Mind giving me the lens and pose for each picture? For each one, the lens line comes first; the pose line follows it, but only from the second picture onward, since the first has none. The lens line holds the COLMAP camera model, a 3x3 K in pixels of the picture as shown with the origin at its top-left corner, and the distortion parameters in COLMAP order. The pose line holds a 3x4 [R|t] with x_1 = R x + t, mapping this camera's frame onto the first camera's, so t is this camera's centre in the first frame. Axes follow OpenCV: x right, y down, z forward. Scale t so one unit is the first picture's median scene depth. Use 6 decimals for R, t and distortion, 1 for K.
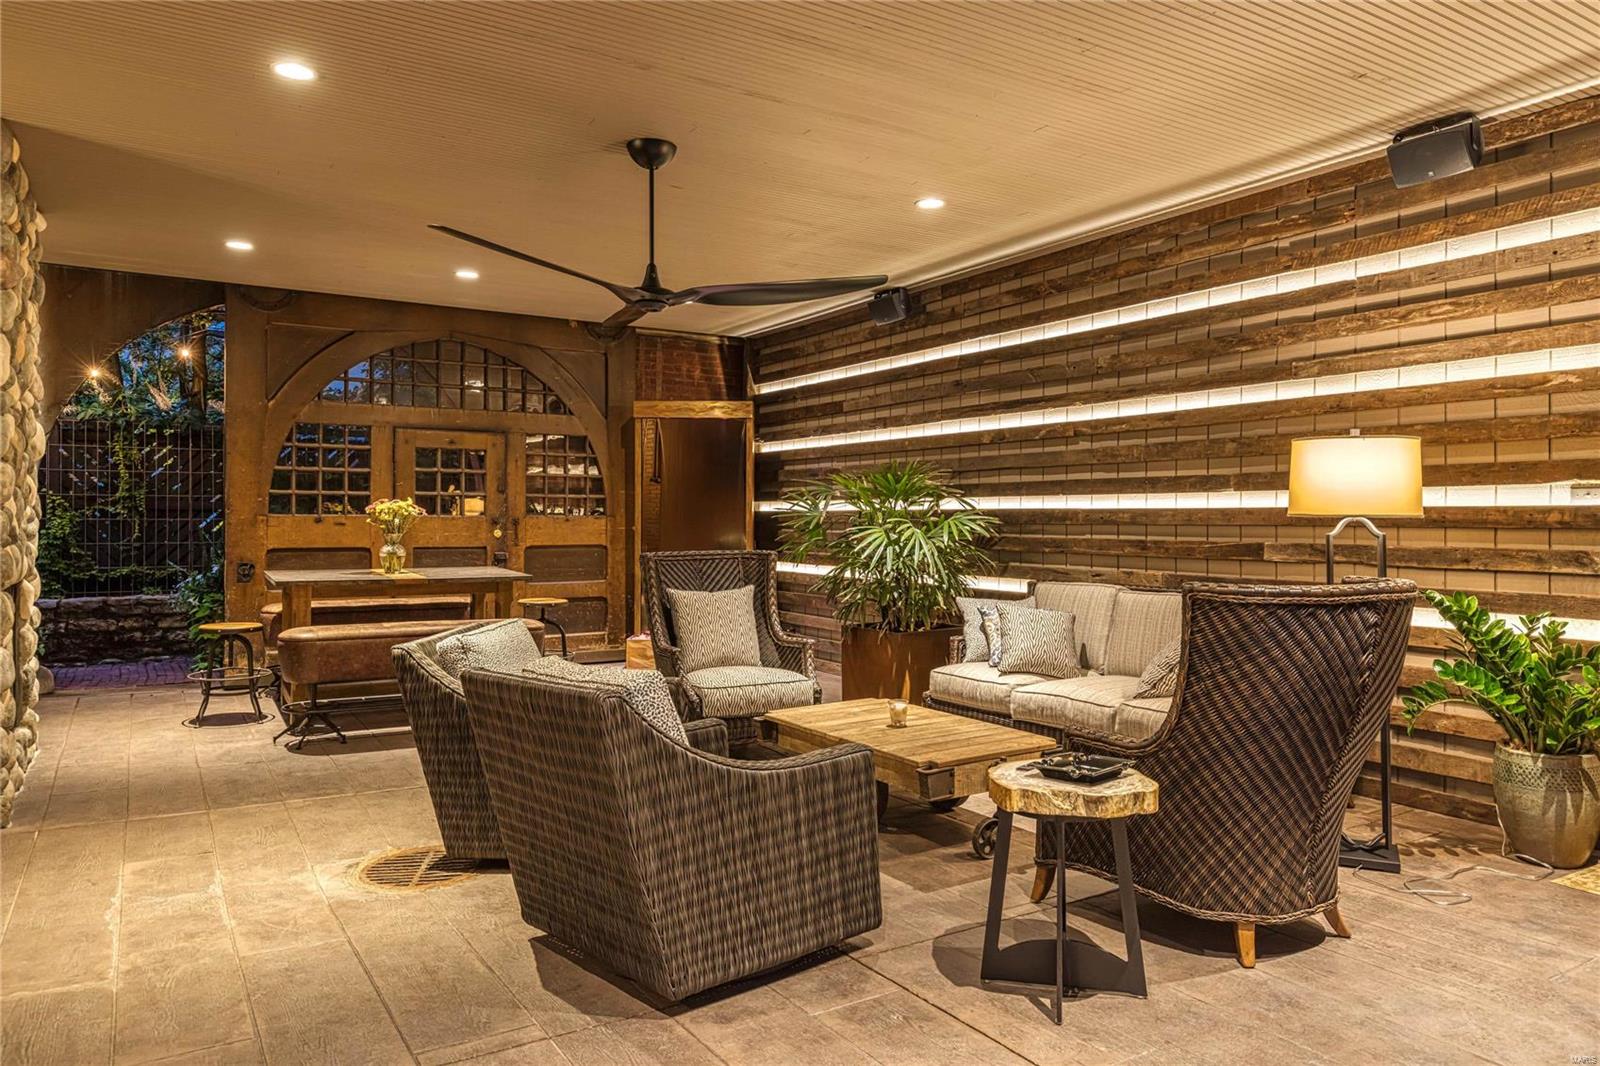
lens RADIAL K [[1041.2, 0, 807.1], [0, 1041.2, 518.6], [0, 0, 1]] dist [0.008510, 0.000406]
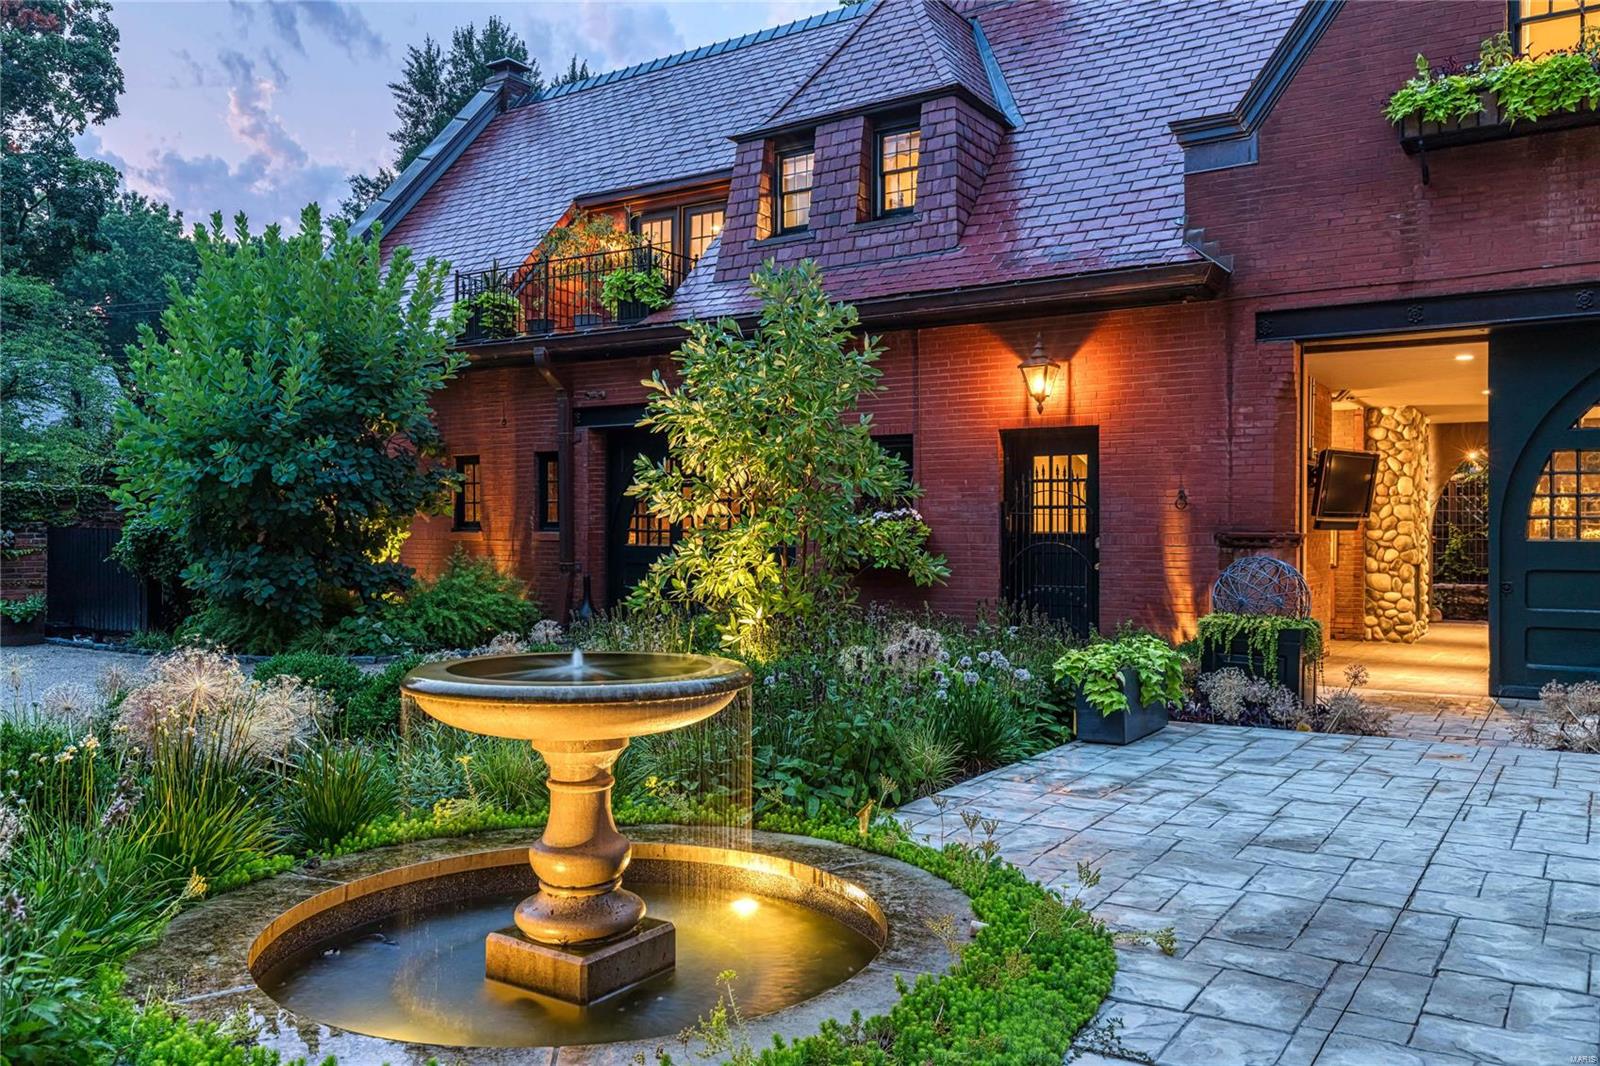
lens RADIAL K [[1257.1, 0, 801.9], [0, 1257.1, 524.7], [0, 0, 1]] dist [0.005973, -0.006425]
pose [[0.414763, -0.007247, -0.909901, 0.916297], [-0.001136, 0.999963, -0.008482, -0.005829], [0.909929, 0.004552, 0.414739, -1.065739]]
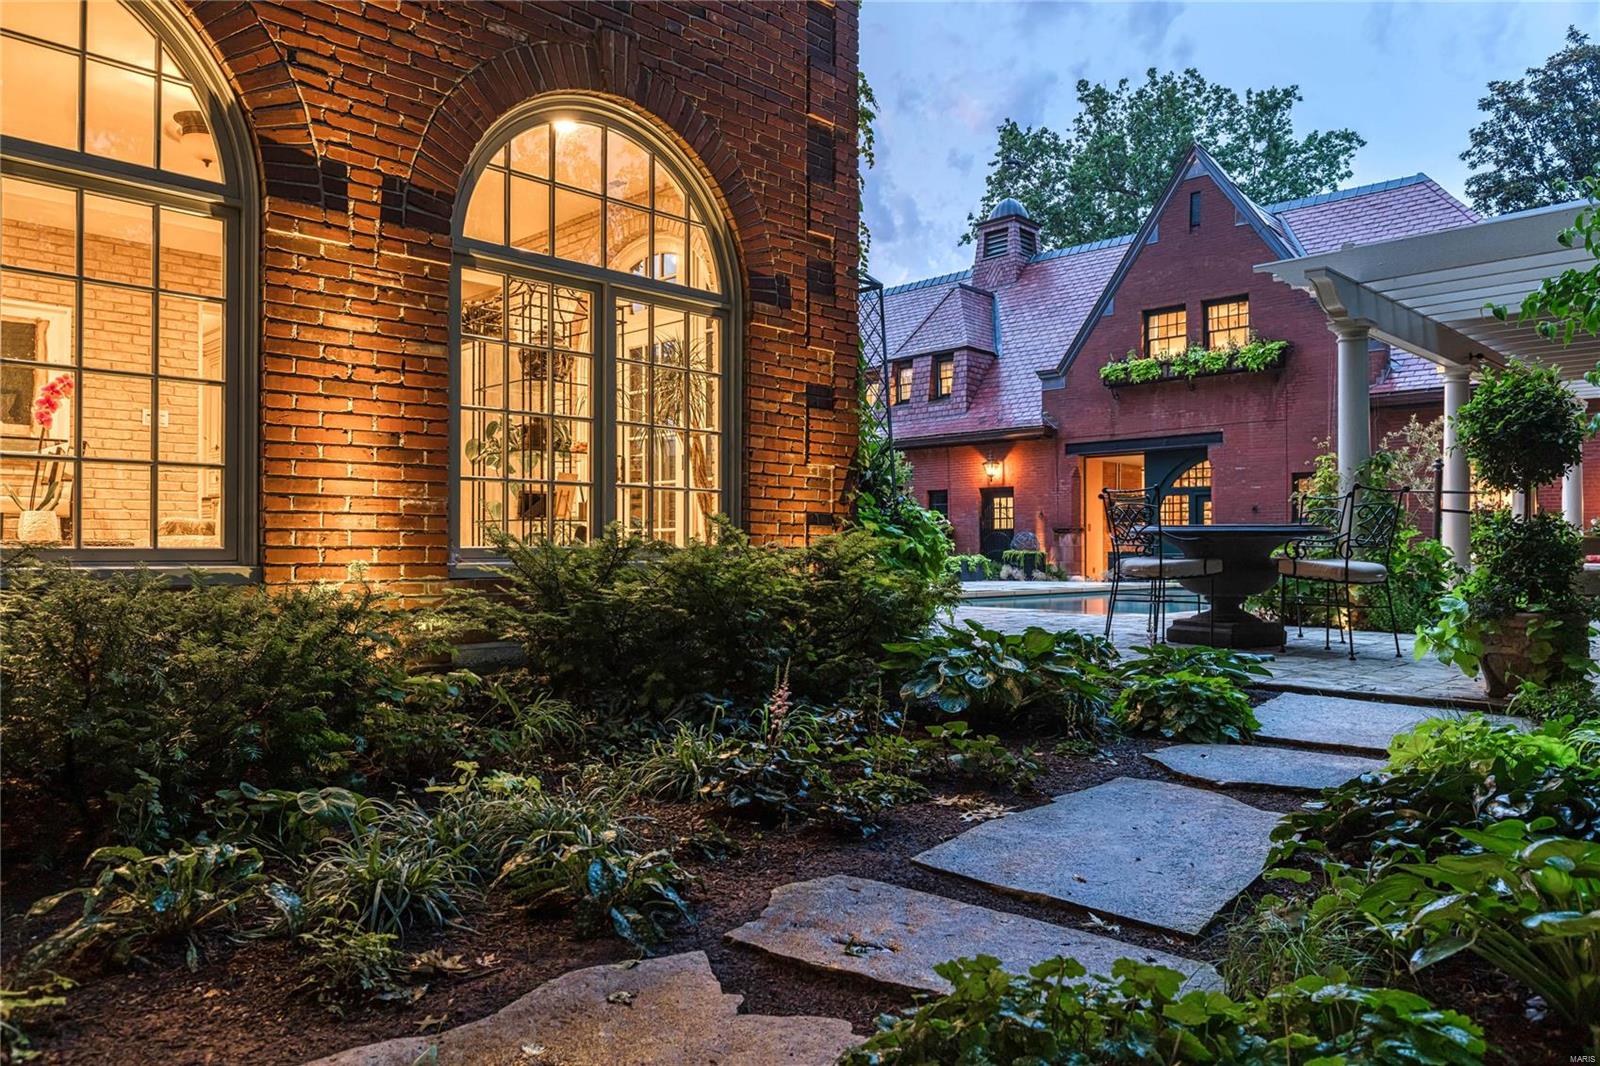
lens RADIAL K [[1086.2, 0, 795.7], [0, 1086.2, 533.7], [0, 0, 1]] dist [-0.002711, -0.002959]
pose [[0.226093, -0.017399, -0.973950, 2.625249], [0.000553, 0.999843, -0.017733, 0.059909], [0.974105, 0.003471, 0.226067, -1.483952]]
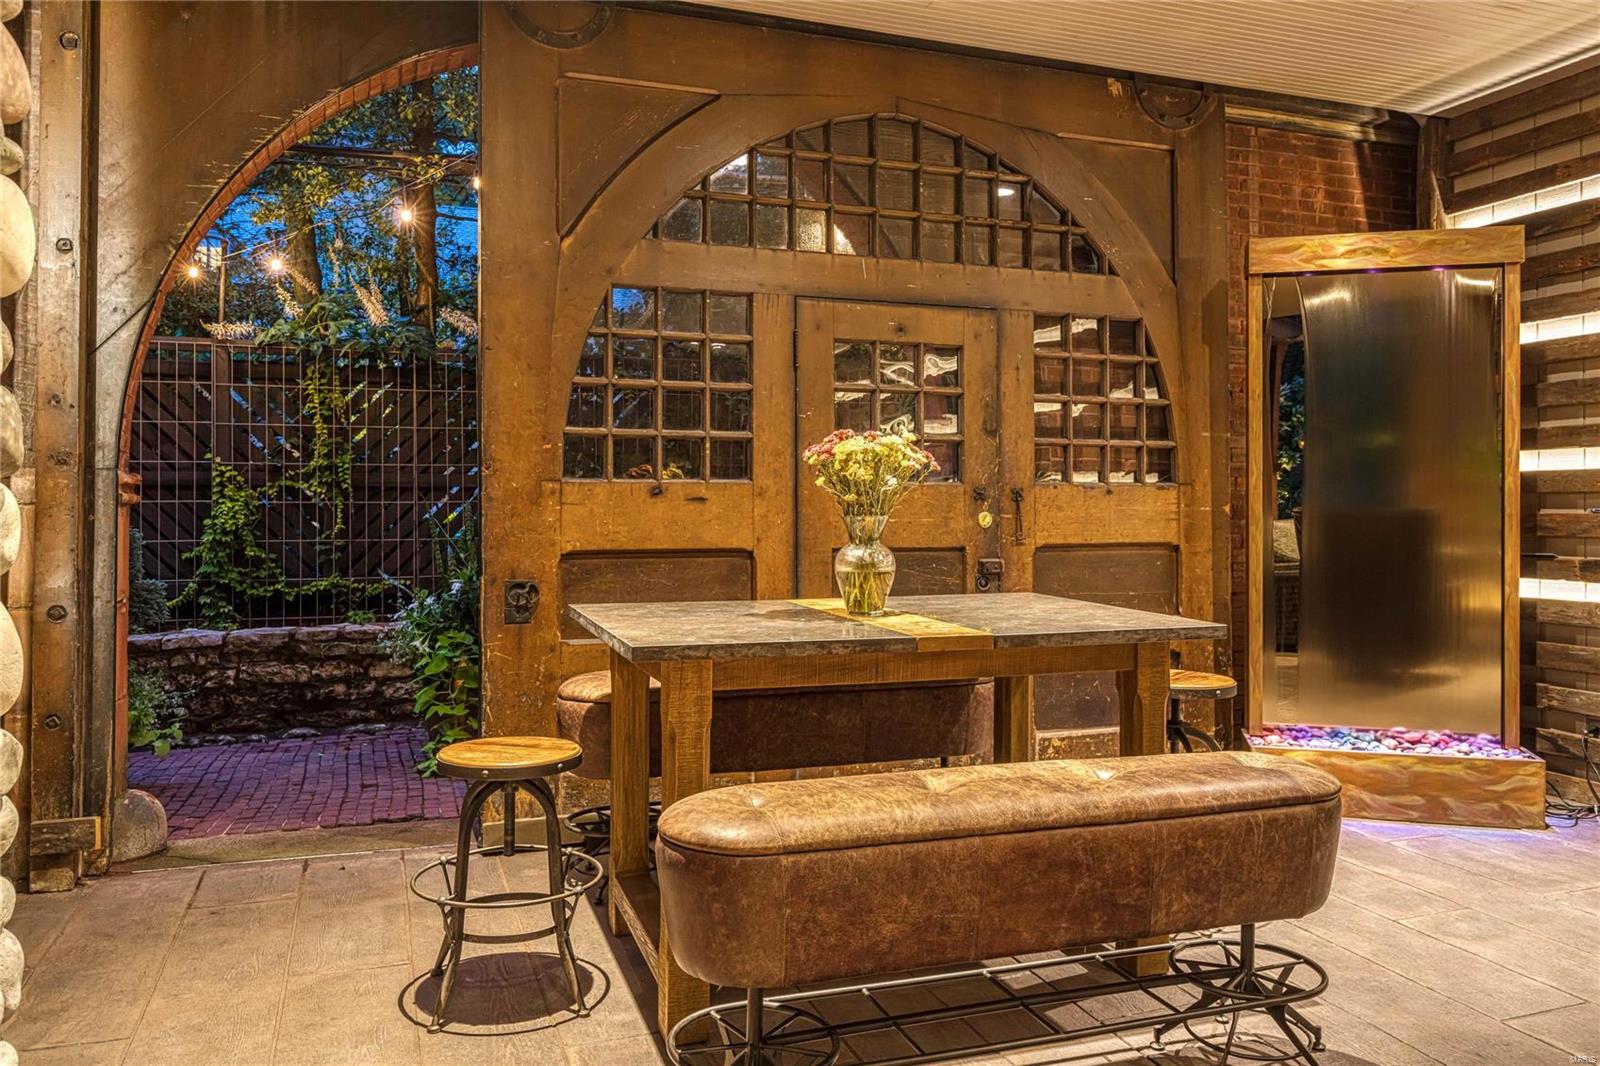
lens RADIAL K [[1143.0, 0, 743.9], [0, 1143.0, 506.7], [0, 0, 1]] dist [0.008752, 0.001513]
pose [[0.968032, -0.008490, -0.250683, -0.292250], [0.007186, 0.999955, -0.006117, 0.011753], [0.250724, 0.004120, 0.968050, 0.494402]]
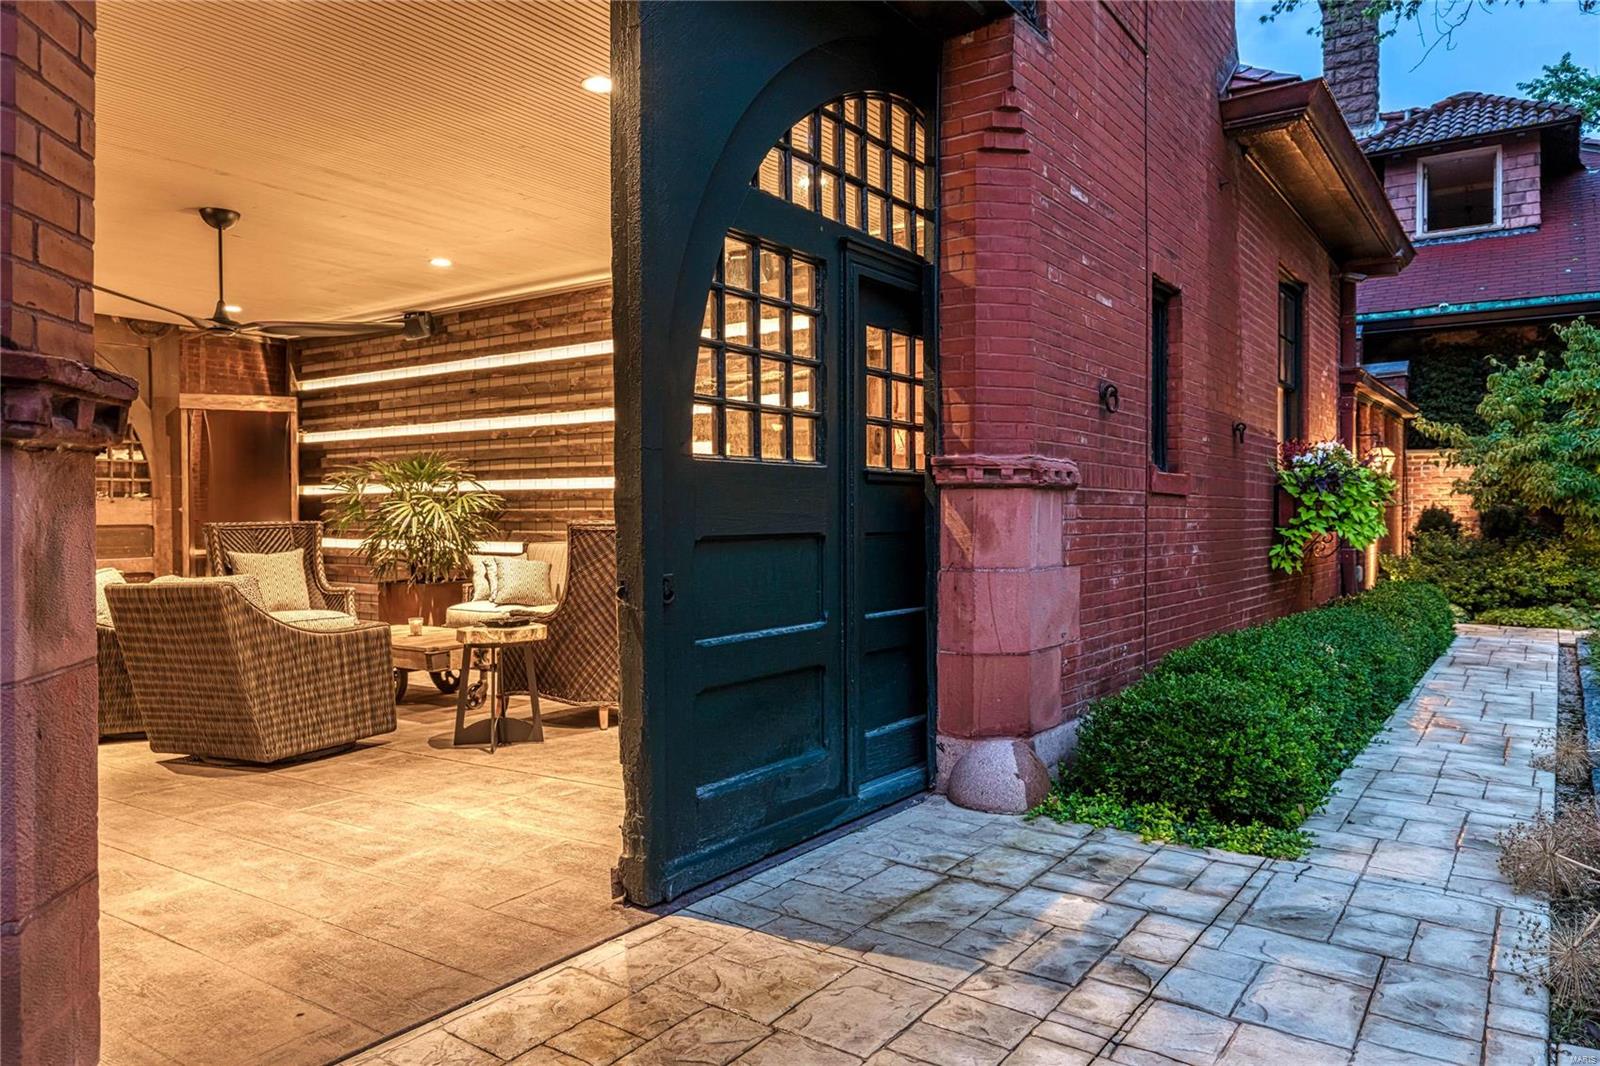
lens RADIAL K [[1086.2, 0, 739.6], [0, 1086.2, 542.3], [0, 0, 1]] dist [-0.002711, -0.002959]
pose [[0.941388, -0.011973, 0.337114, 0.002335], [0.003174, 0.999640, 0.026640, 0.017603], [-0.337311, -0.024008, 0.941087, -0.315646]]
